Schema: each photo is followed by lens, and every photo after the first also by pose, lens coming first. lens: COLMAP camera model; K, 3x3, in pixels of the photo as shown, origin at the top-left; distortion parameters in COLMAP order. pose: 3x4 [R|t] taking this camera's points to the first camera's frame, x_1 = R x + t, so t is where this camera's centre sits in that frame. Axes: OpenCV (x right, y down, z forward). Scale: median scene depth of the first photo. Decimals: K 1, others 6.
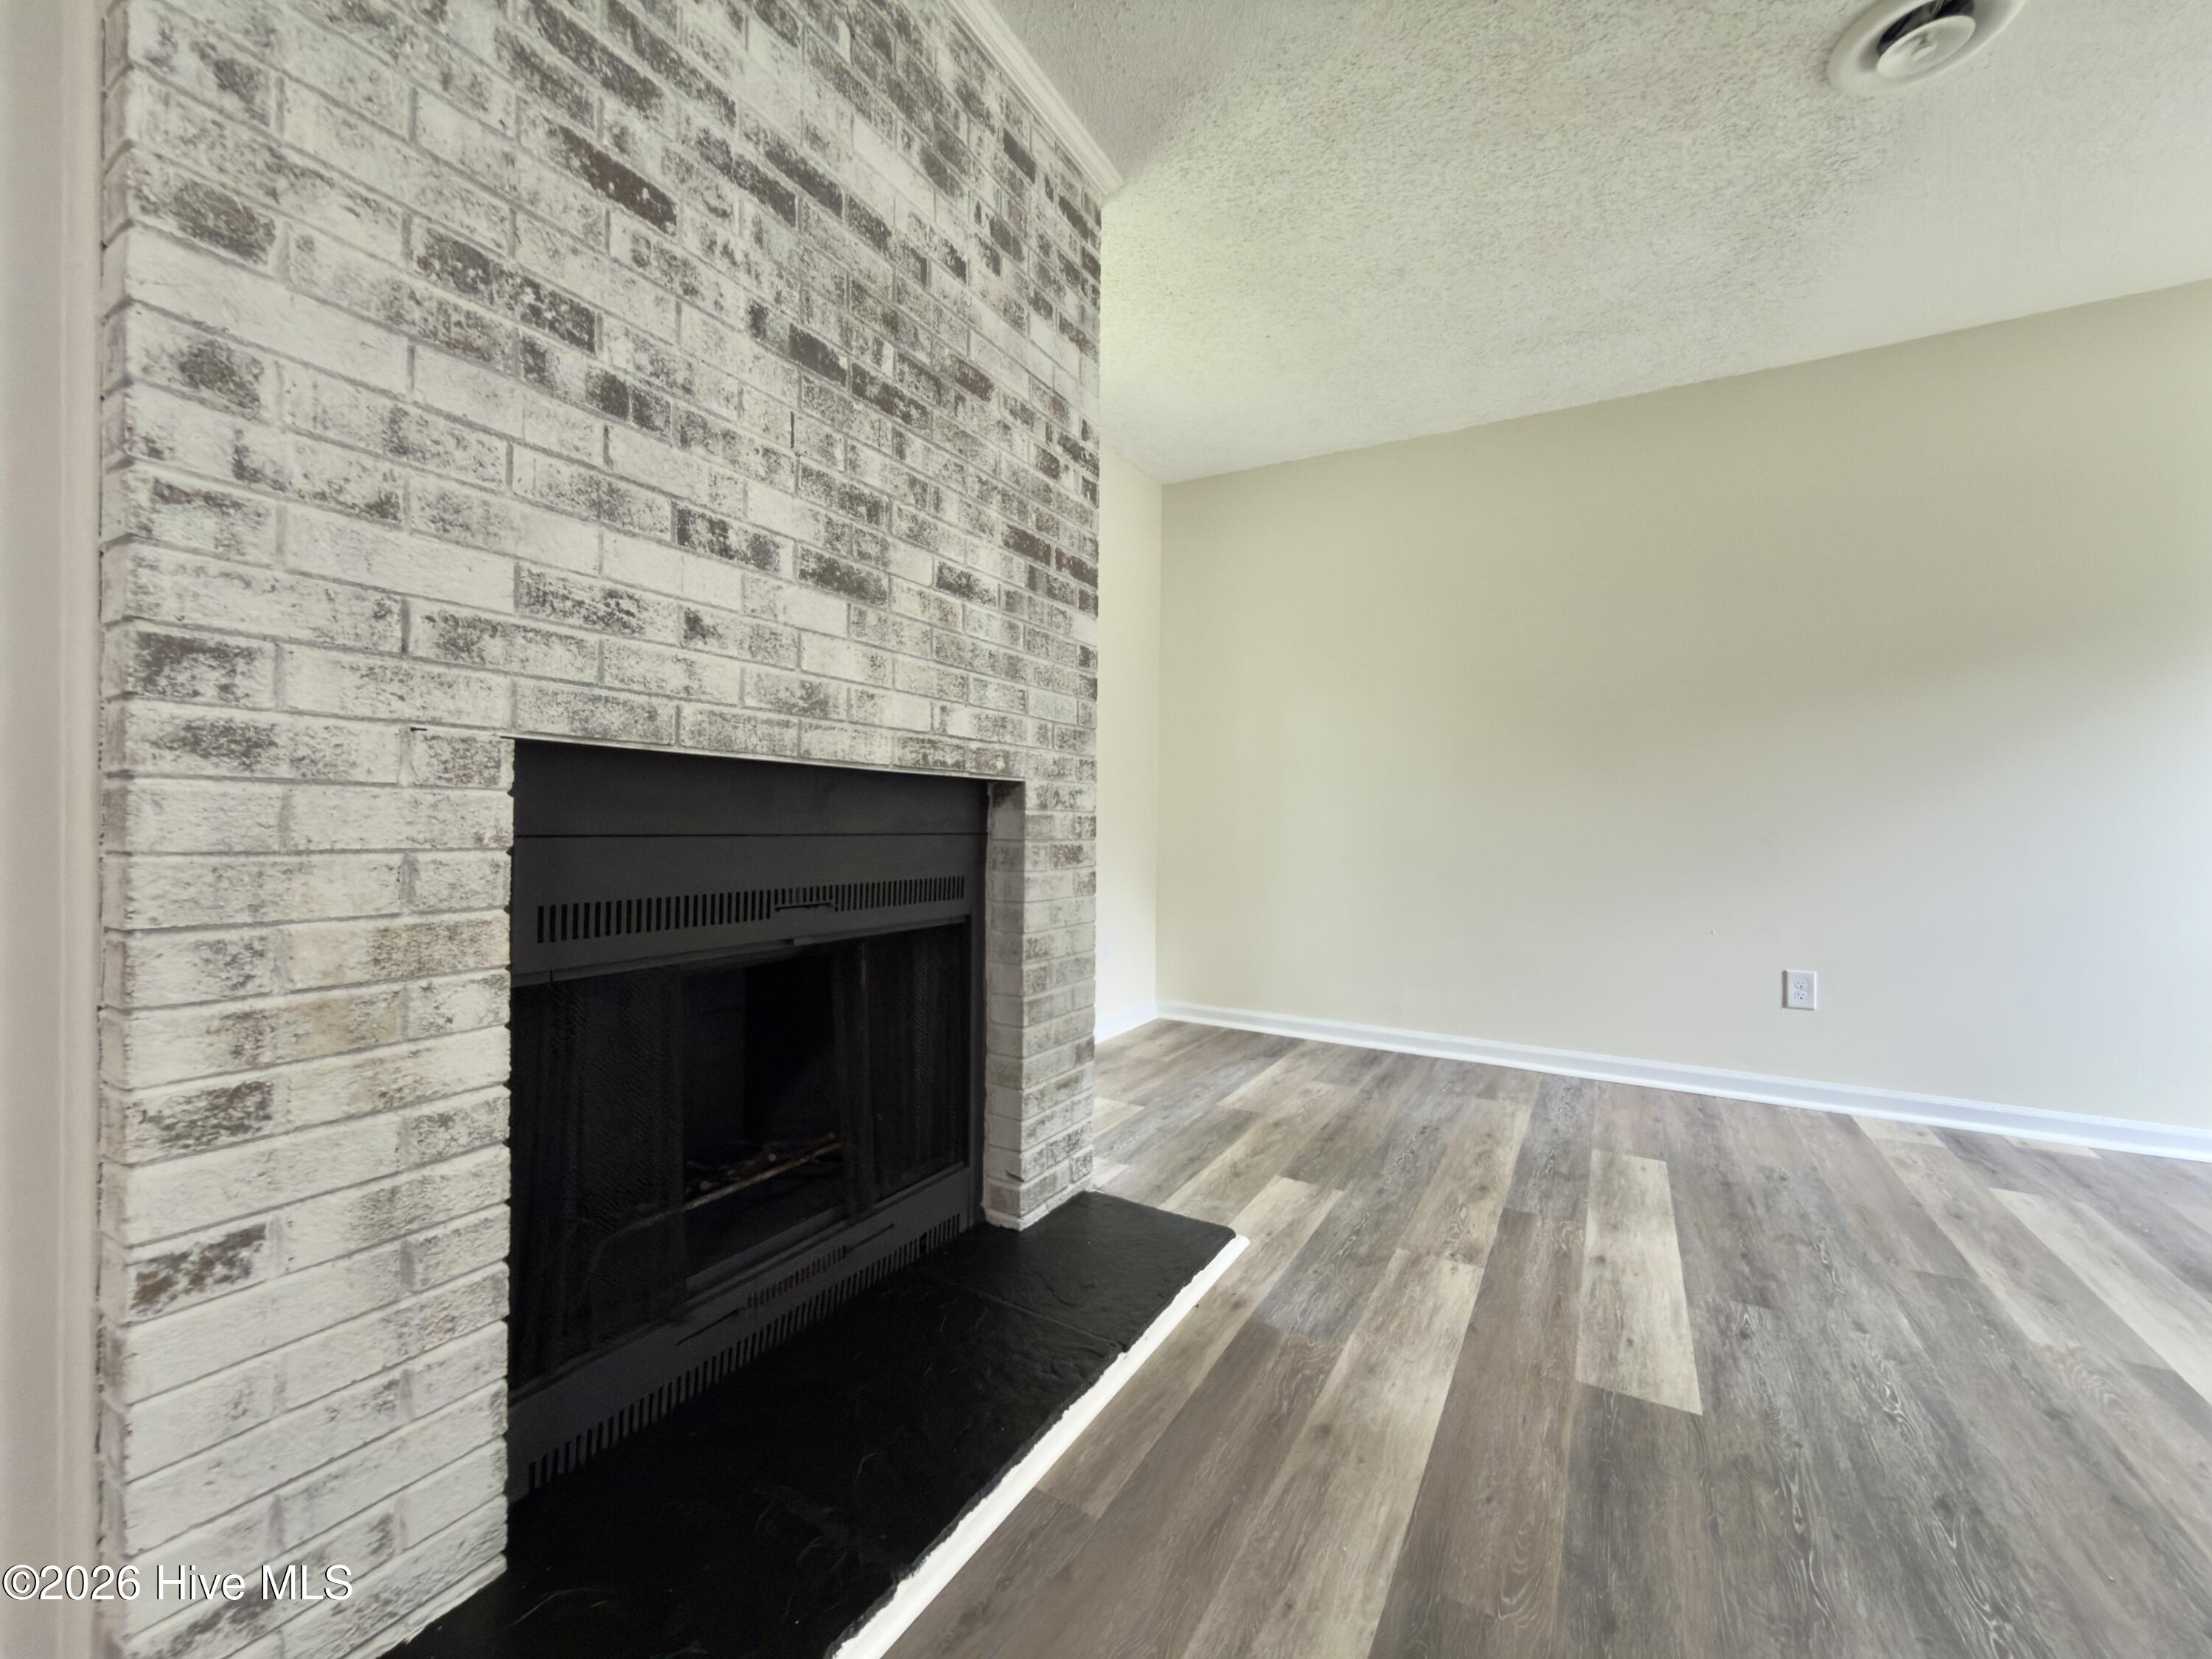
lens RADIAL K [[883.3, 0, 1108.3], [0, 883.3, 828.6], [0, 0, 1]] dist [0.000459, -0.000434]
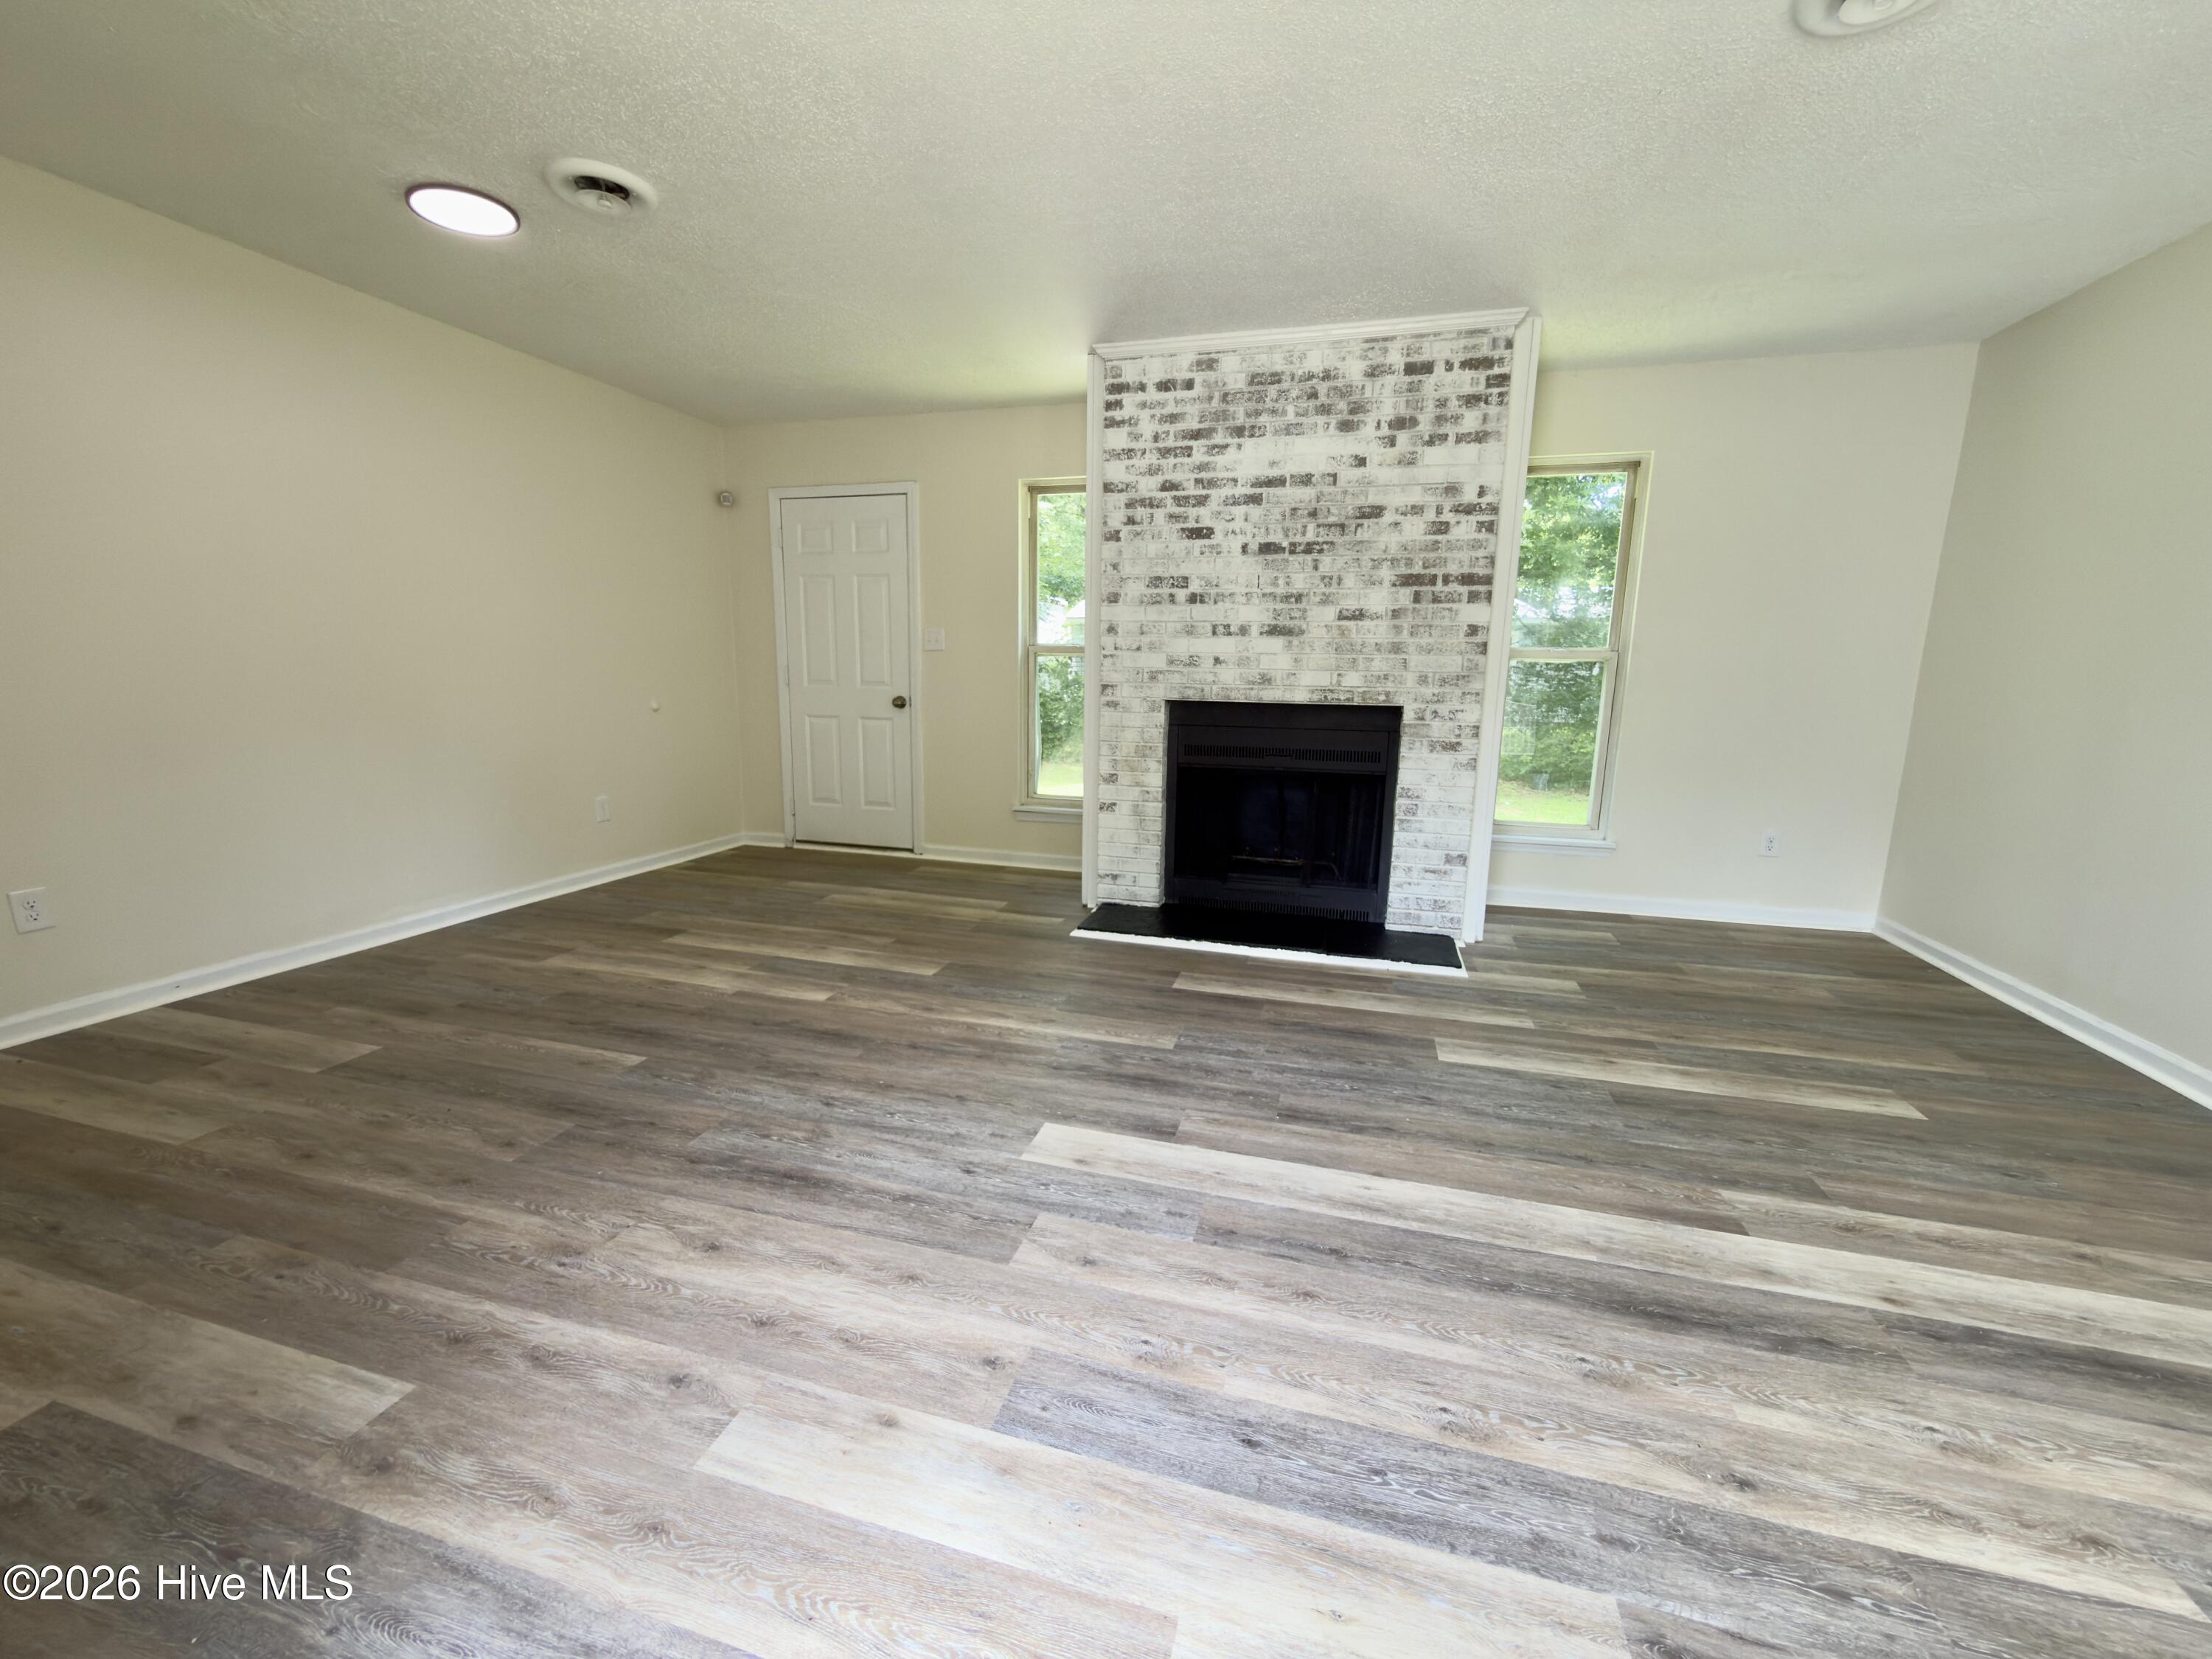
lens RADIAL K [[883.3, 0, 1111.0], [0, 883.3, 825.8], [0, 0, 1]] dist [0.000459, -0.000434]
pose [[0.245336, 0.160061, -0.956133, 2.264011], [-0.018761, 0.986875, 0.160394, -0.127710], [0.969257, -0.021412, 0.245119, -0.144353]]
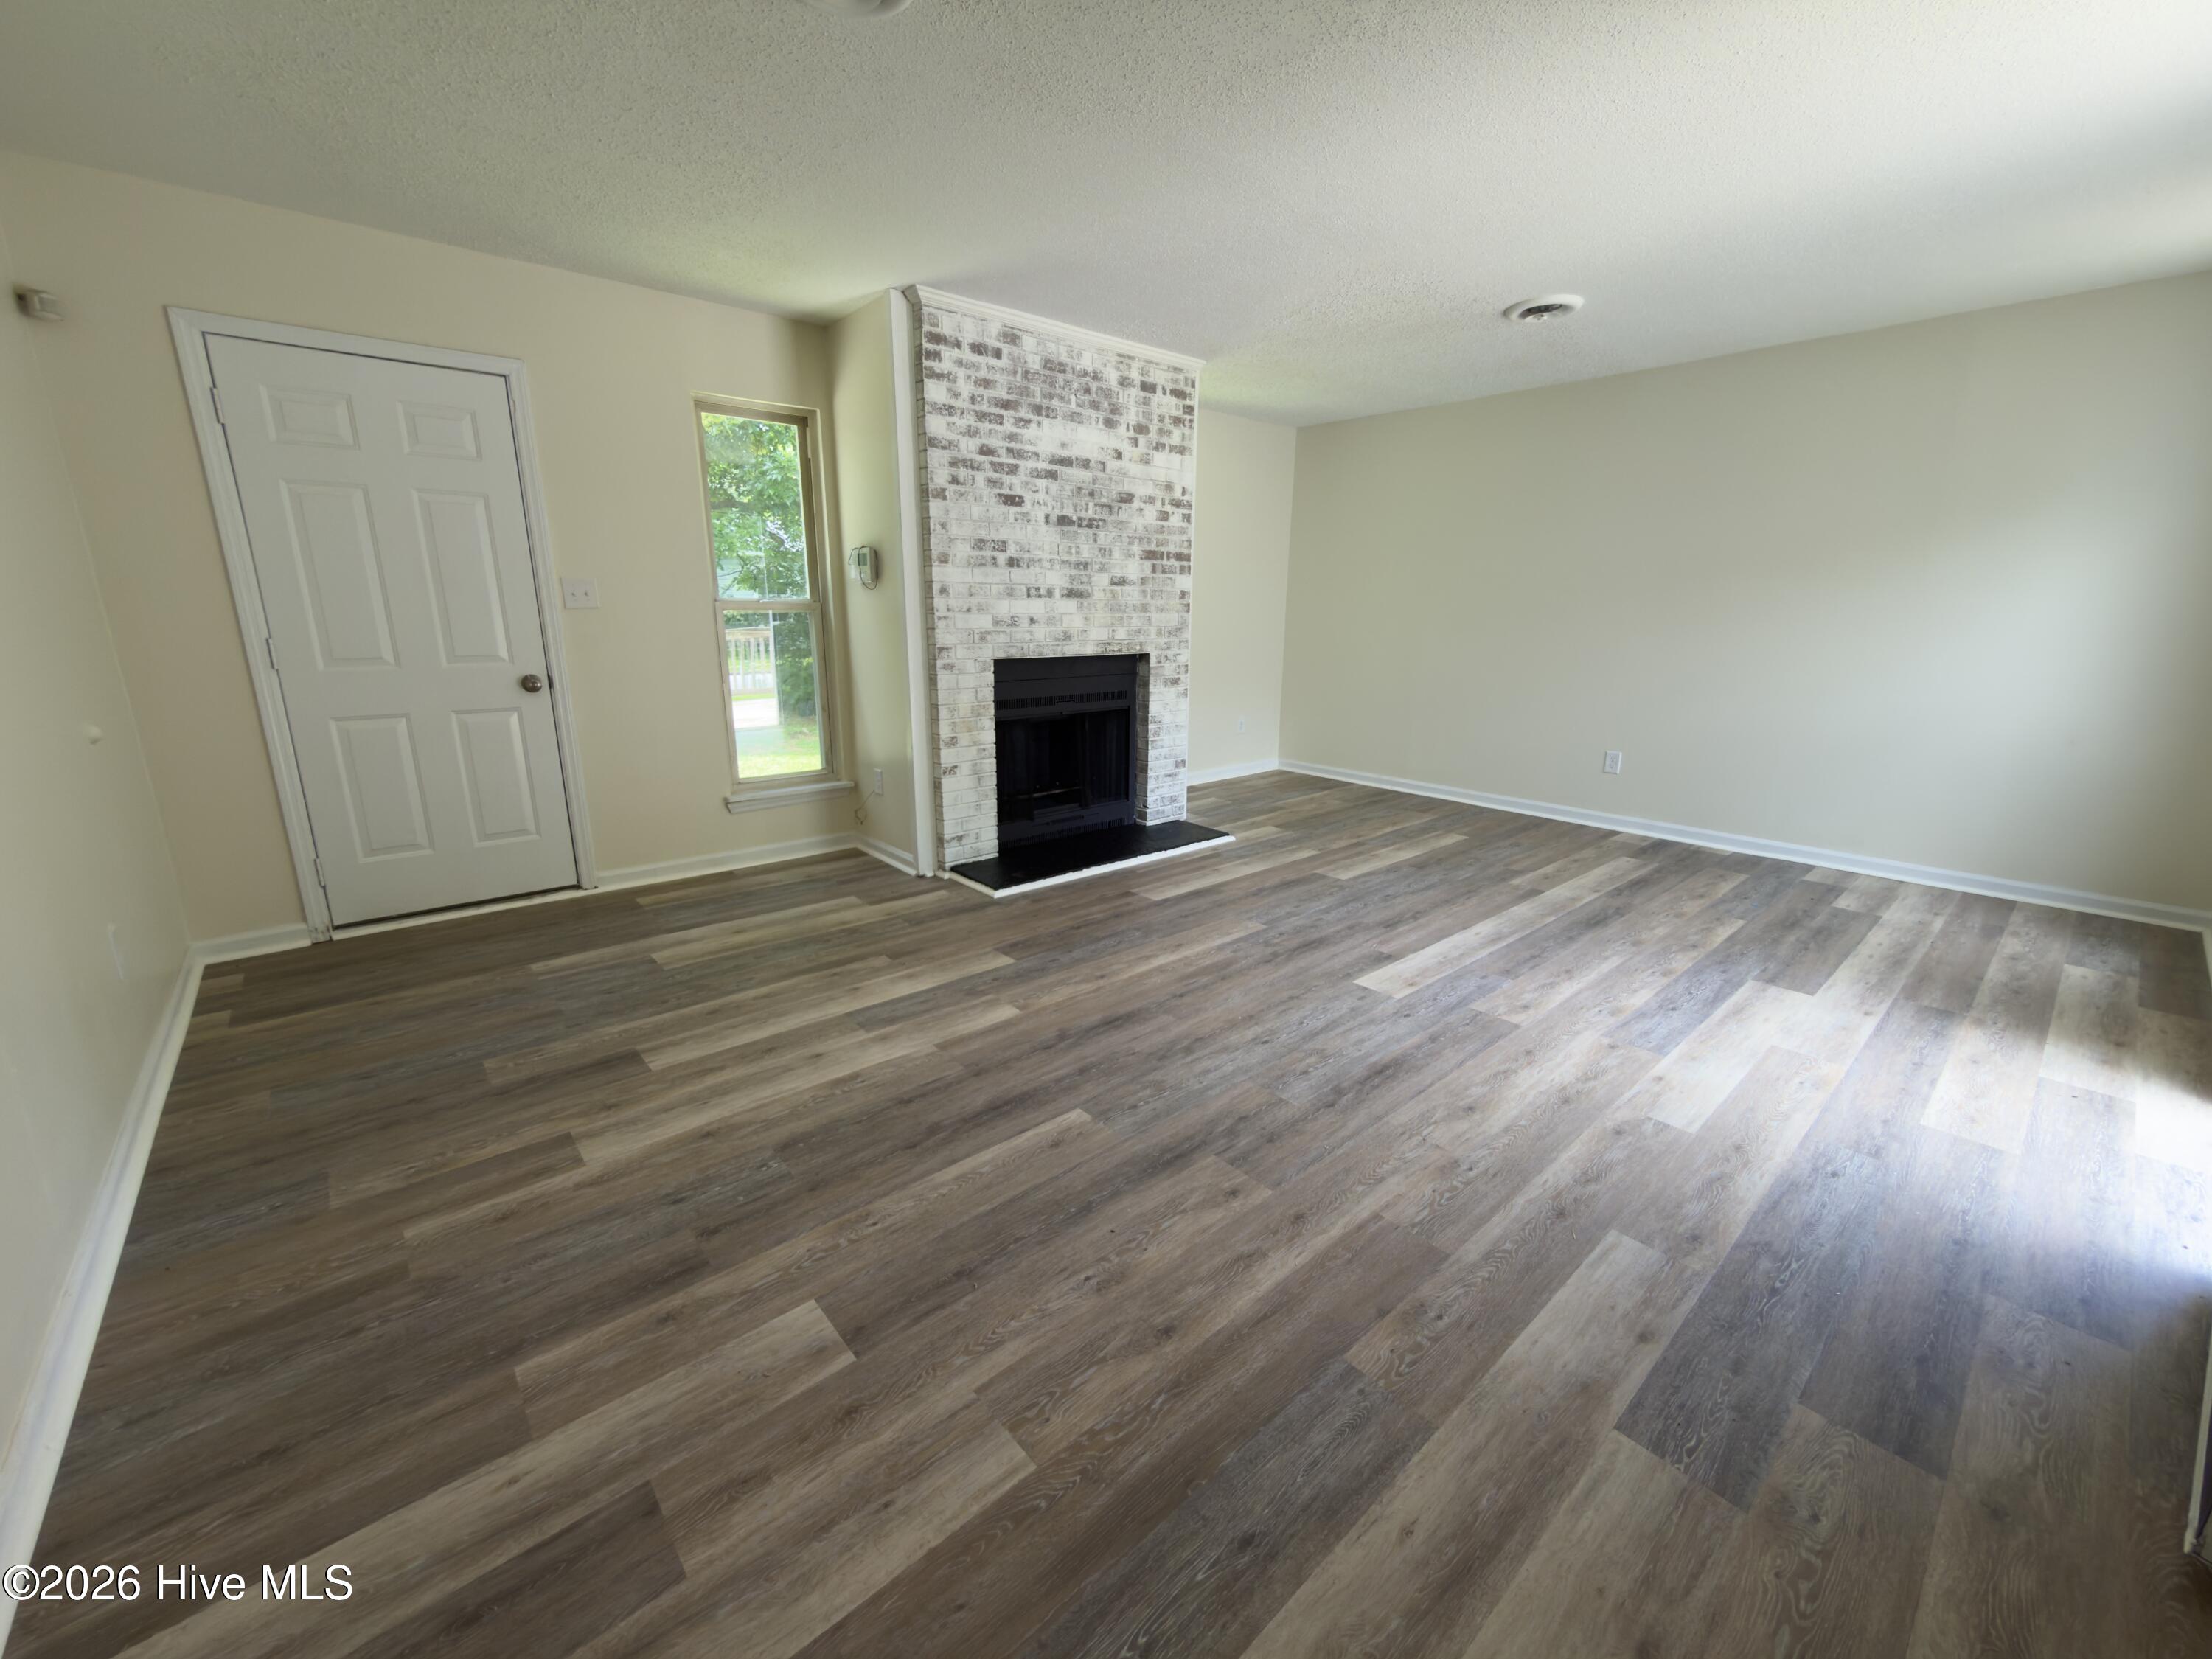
lens RADIAL K [[883.3, 0, 1109.8], [0, 883.3, 826.2], [0, 0, 1]] dist [0.000459, -0.000434]
pose [[0.946426, 0.072962, -0.314571, 0.862060], [0.002859, 0.972209, 0.234096, -0.224896], [0.322909, -0.222454, 0.919915, -2.018308]]
